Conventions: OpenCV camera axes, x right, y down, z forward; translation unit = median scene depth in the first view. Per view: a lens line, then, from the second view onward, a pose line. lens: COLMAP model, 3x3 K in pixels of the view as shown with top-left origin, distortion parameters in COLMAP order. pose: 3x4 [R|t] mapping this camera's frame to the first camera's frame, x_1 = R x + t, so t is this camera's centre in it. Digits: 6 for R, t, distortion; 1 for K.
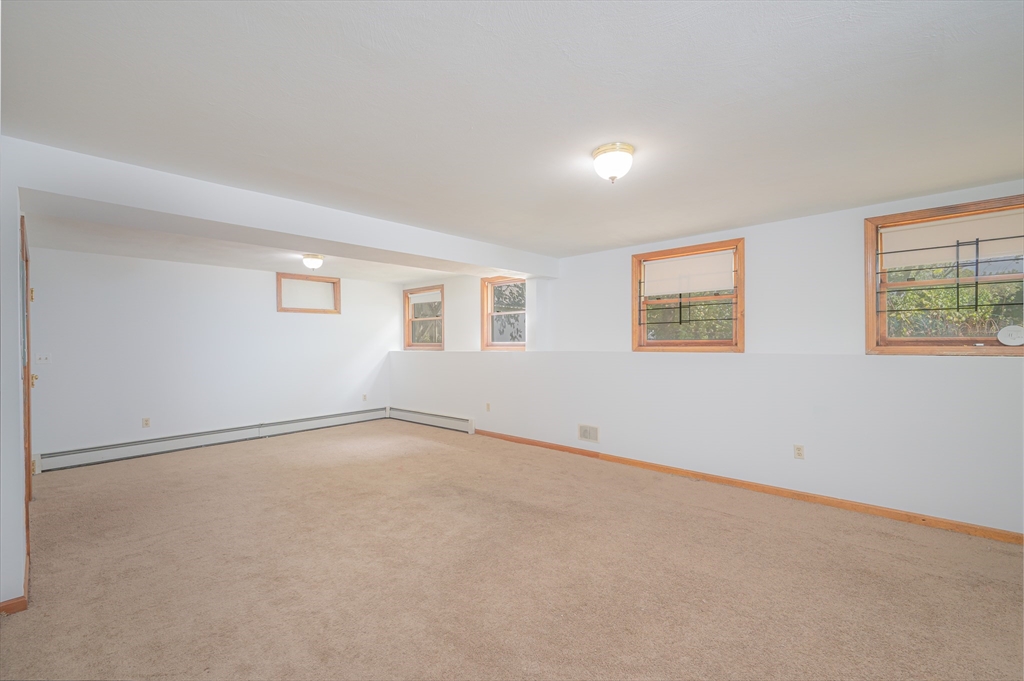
lens RADIAL K [[447.9, 0, 512.6], [0, 447.9, 342.7], [0, 0, 1]] dist [0.000213, 0.000056]
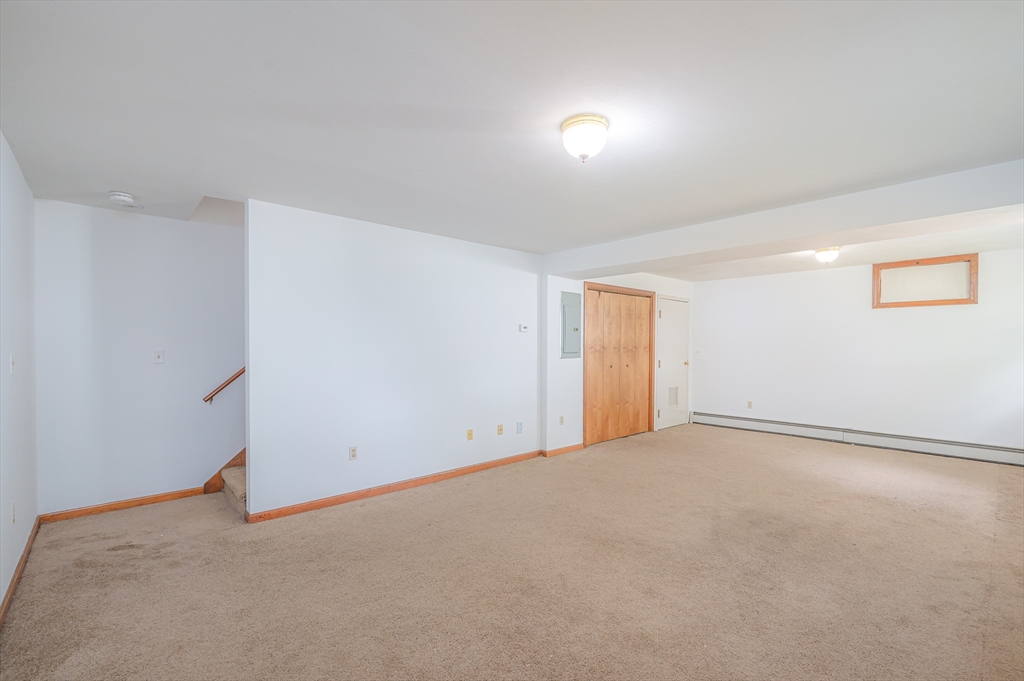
lens RADIAL K [[447.9, 0, 510.7], [0, 447.9, 344.6], [0, 0, 1]] dist [0.000213, 0.000056]
pose [[-0.093446, 0.012530, -0.995545, 0.735179], [-0.003583, 0.999910, 0.012921, -0.009989], [0.995618, 0.004774, -0.093393, 0.623391]]
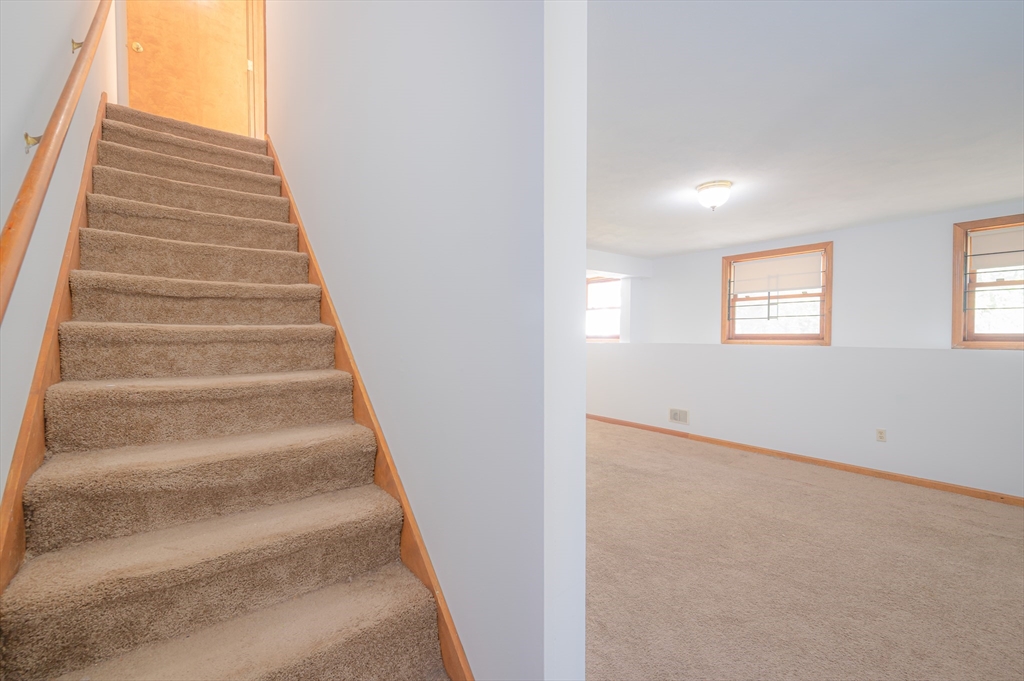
lens RADIAL K [[447.9, 0, 509.2], [0, 447.9, 344.0], [0, 0, 1]] dist [0.000213, 0.000056]
pose [[0.986156, 0.011703, -0.165408, -0.089190], [-0.008445, 0.999757, 0.020386, 0.001767], [0.165606, -0.018707, 0.986015, -0.241129]]
